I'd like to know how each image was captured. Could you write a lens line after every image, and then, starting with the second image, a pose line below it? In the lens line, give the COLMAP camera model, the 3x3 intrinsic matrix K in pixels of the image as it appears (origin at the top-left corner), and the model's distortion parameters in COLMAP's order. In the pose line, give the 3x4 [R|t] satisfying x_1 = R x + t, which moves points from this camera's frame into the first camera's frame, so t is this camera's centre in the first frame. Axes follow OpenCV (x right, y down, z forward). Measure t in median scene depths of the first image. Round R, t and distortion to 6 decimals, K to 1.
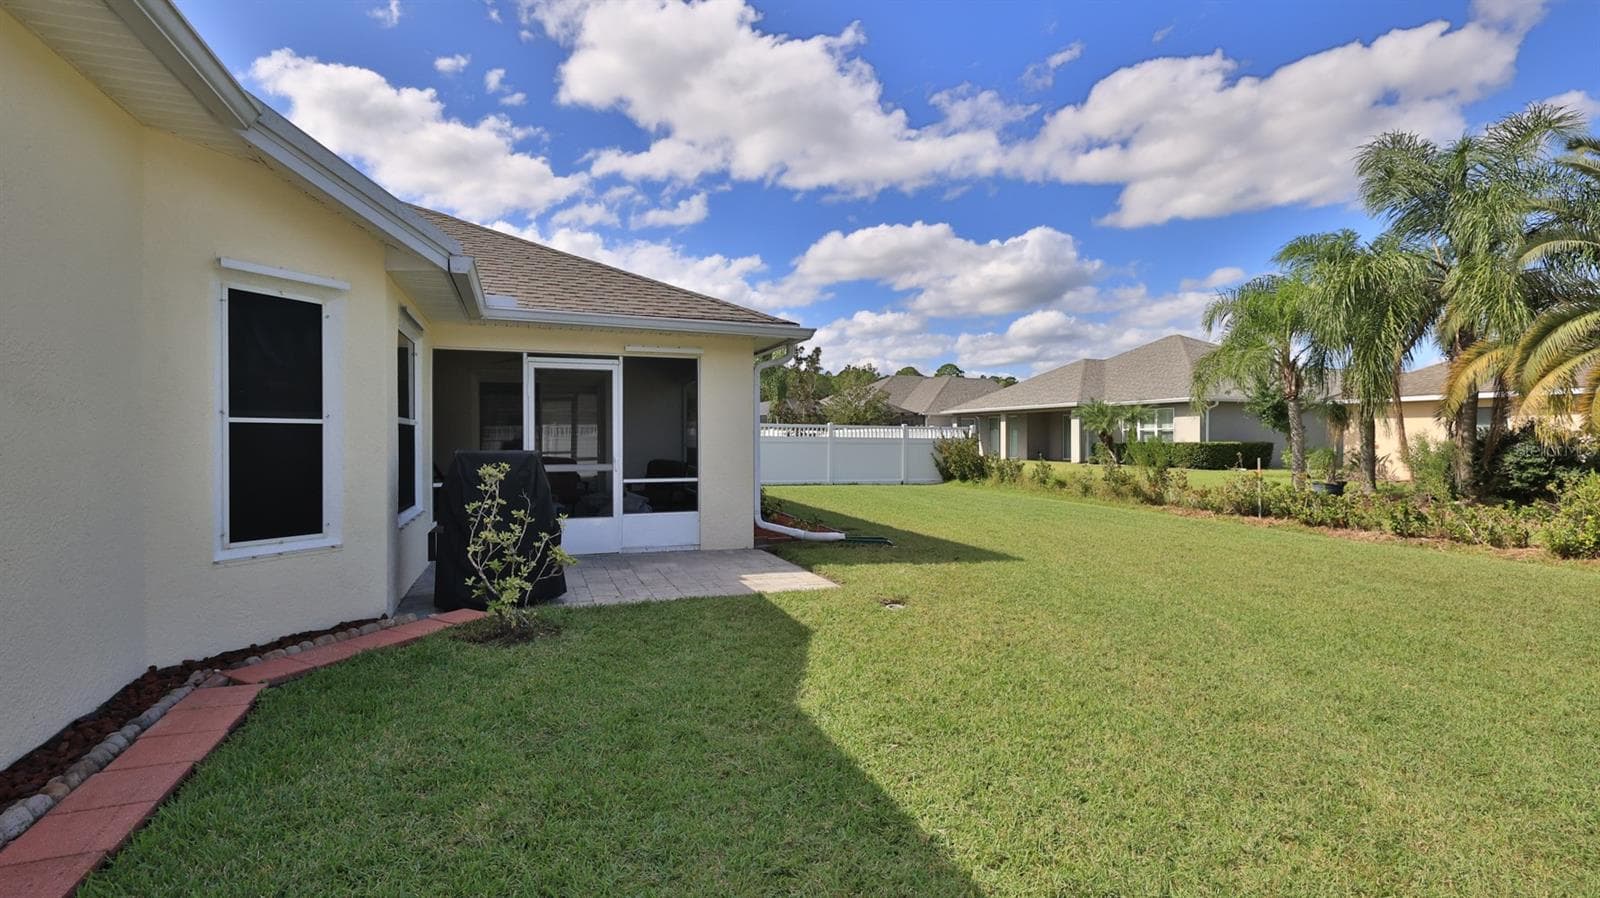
lens RADIAL K [[689.2, 0, 841.2], [0, 689.2, 445.6], [0, 0, 1]] dist [0.001033, 0.000142]
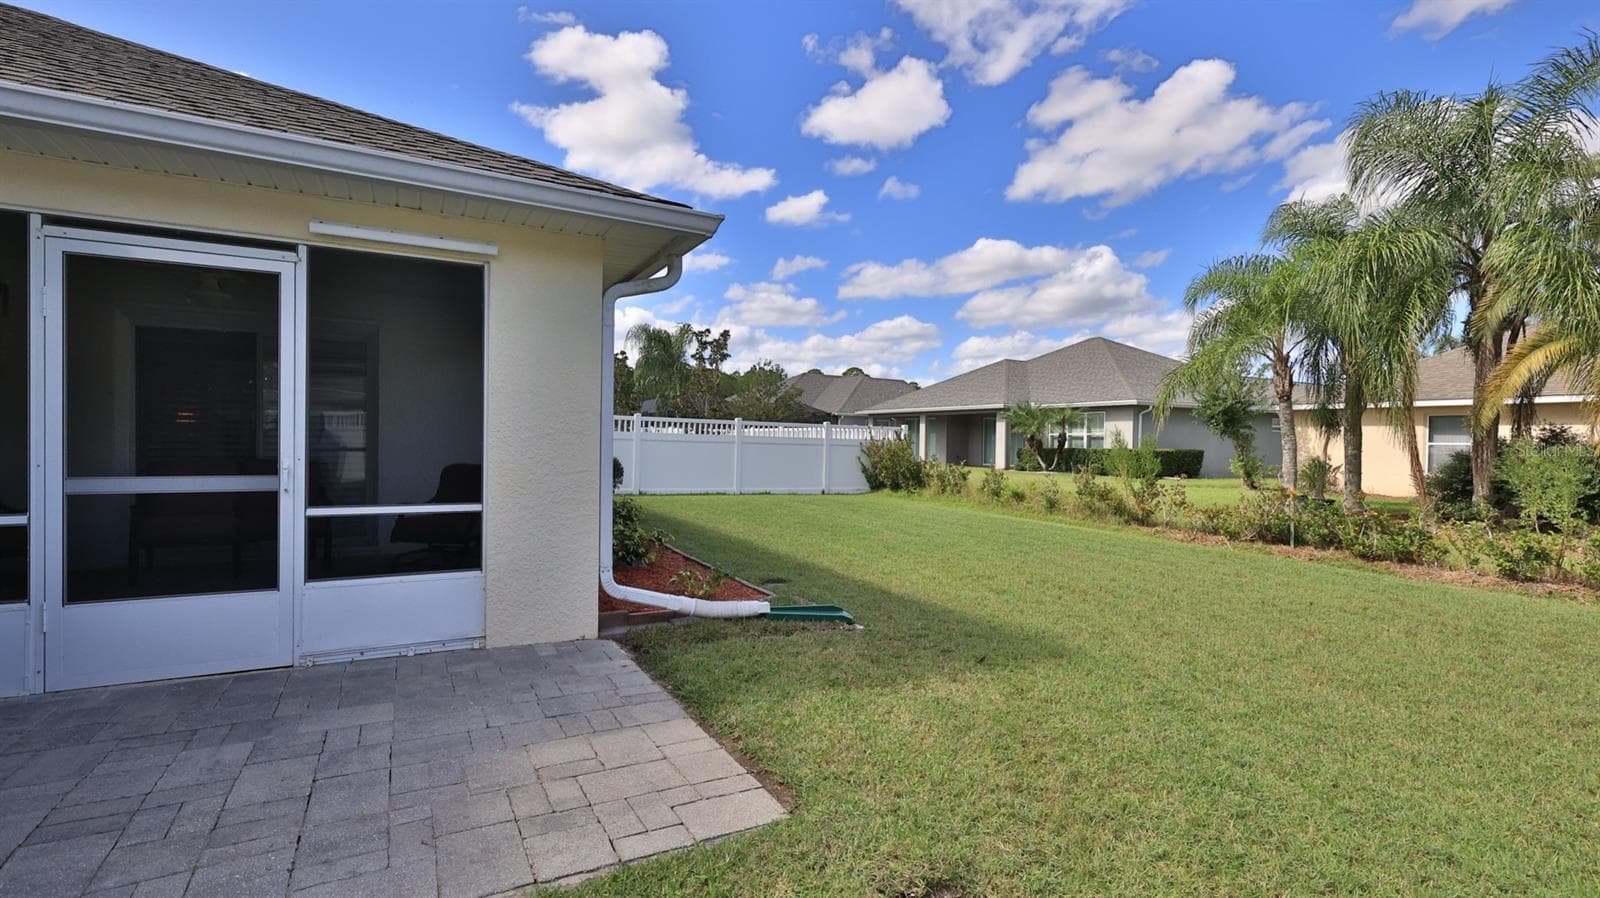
lens RADIAL K [[681.7, 0, 781.6], [0, 681.7, 447.7], [0, 0, 1]] dist [0.001034, 0.000292]
pose [[0.998550, 0.014894, 0.051735, -0.005961], [-0.014930, 0.999888, 0.000320, 0.000799], [-0.051725, -0.001092, 0.998661, 0.175848]]
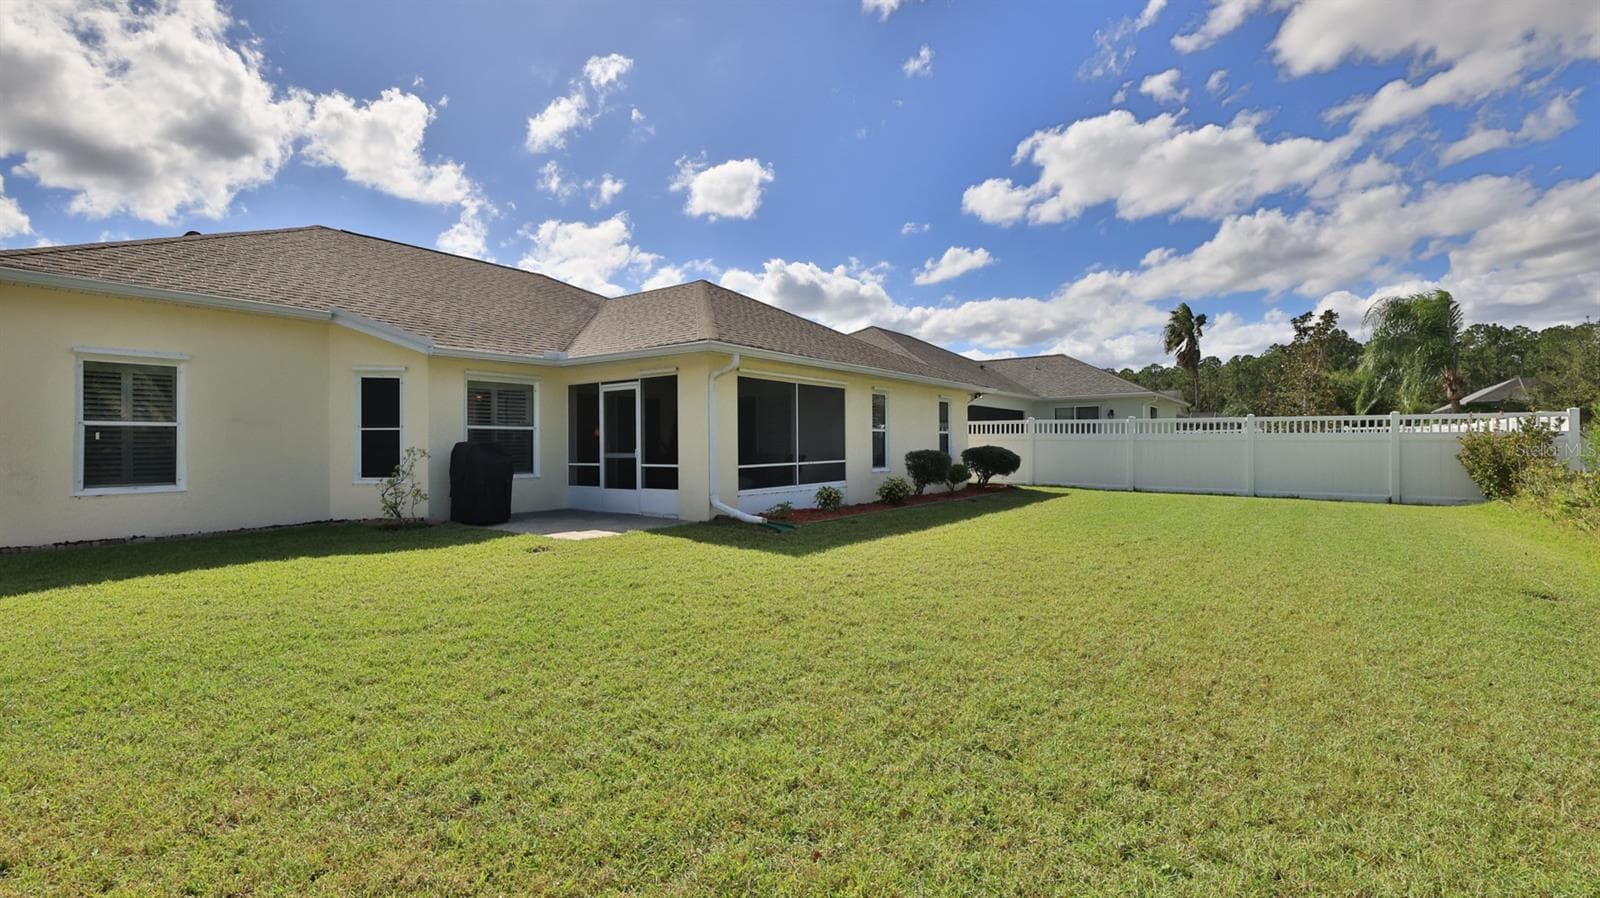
lens RADIAL K [[689.2, 0, 841.2], [0, 689.2, 445.6], [0, 0, 1]] dist [0.001033, 0.000142]
pose [[0.506812, -0.007620, -0.862023, 0.381786], [-0.000986, 0.999955, -0.009419, 0.008052], [0.862056, 0.005624, 0.506781, 0.213381]]
